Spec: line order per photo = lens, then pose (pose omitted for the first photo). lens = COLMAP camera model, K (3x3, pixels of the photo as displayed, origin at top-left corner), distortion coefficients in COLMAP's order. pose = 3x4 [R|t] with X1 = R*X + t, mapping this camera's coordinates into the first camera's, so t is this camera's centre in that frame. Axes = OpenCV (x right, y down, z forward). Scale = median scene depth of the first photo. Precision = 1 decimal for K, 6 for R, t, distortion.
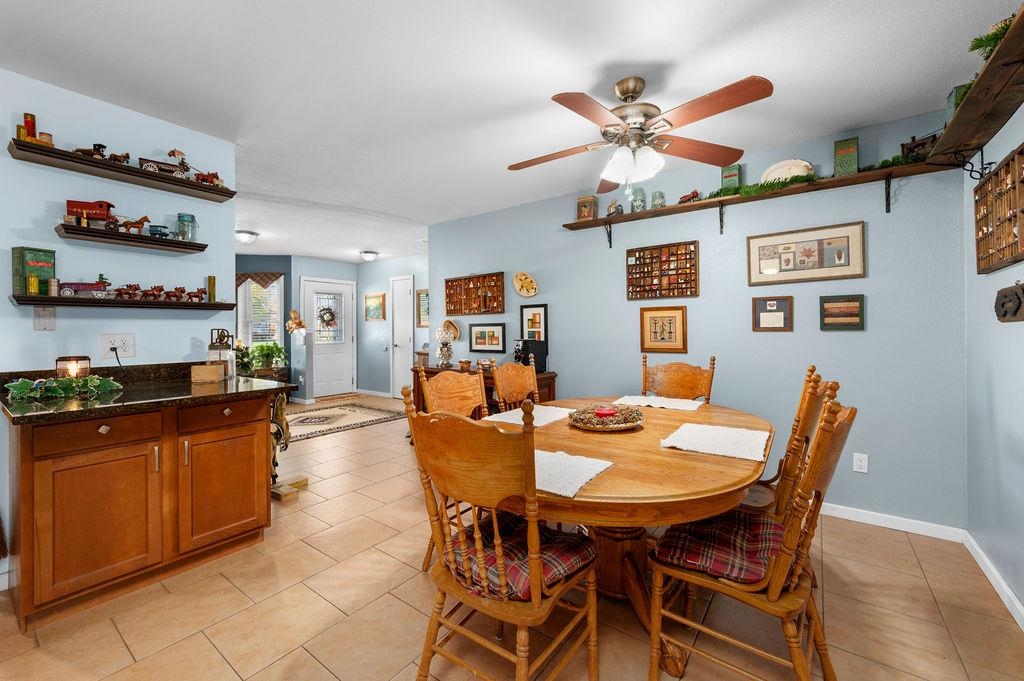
lens RADIAL K [[408.3, 0, 519.2], [0, 408.3, 330.8], [0, 0, 1]] dist [0.002779, -0.001297]
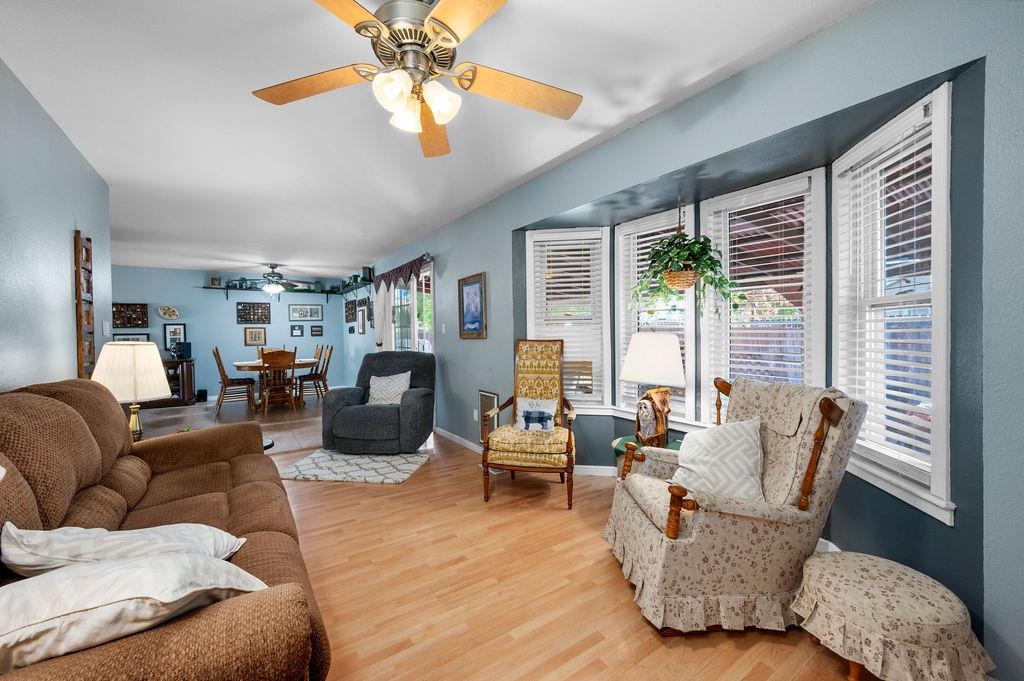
lens RADIAL K [[408.3, 0, 513.4], [0, 408.3, 338.0], [0, 0, 1]] dist [0.002779, -0.001297]
pose [[0.332093, -0.010511, 0.943188, -1.502581], [0.011588, 0.999908, 0.007063, 0.007939], [-0.943175, 0.008584, 0.332185, -1.337804]]
